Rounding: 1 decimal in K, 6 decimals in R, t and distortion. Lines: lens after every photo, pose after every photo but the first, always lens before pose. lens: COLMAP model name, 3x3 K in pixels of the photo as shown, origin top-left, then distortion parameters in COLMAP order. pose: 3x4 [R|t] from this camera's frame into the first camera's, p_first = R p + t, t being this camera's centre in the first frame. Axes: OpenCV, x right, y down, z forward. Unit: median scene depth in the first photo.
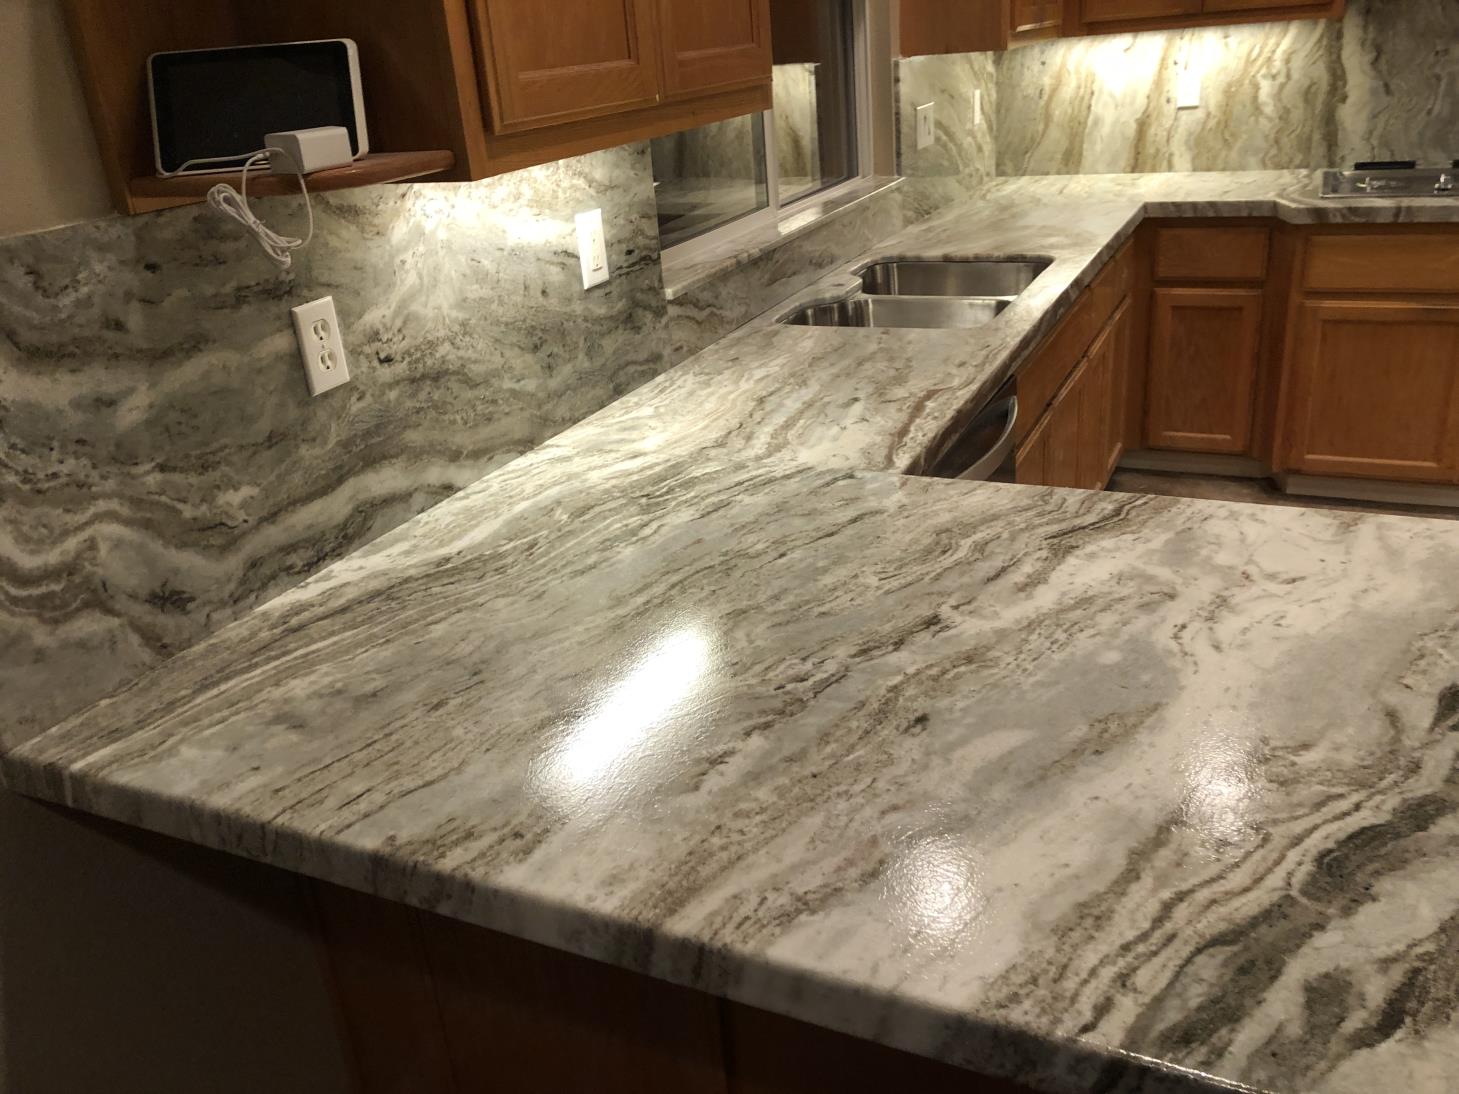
lens RADIAL K [[1216.1, 0, 729.5], [0, 1216.1, 547.0], [0, 0, 1]] dist [0.082015, -0.128690]
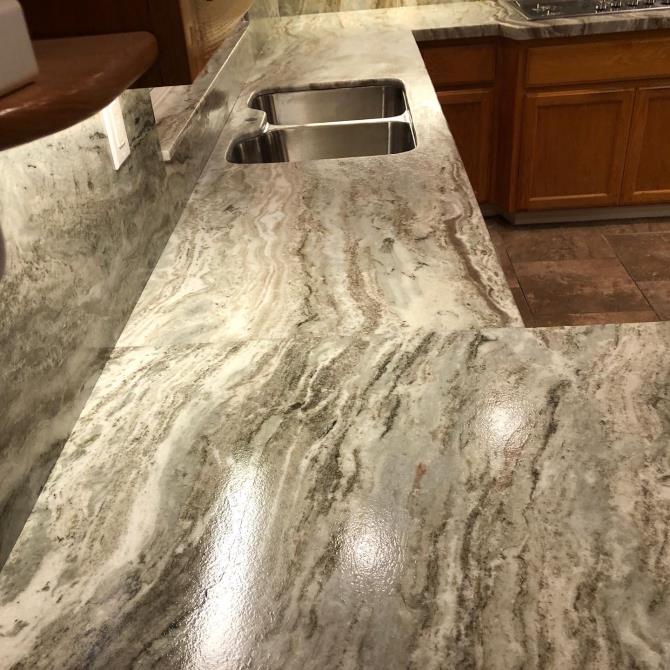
lens RADIAL K [[766.6, 0, 356.5], [0, 766.6, 349.5], [0, 0, 1]] dist [0.088038, -0.212955]
pose [[0.915684, -0.205712, 0.345262, -0.166685], [0.164735, 0.975705, 0.144440, -0.121979], [-0.366587, -0.075385, 0.927325, 0.349733]]
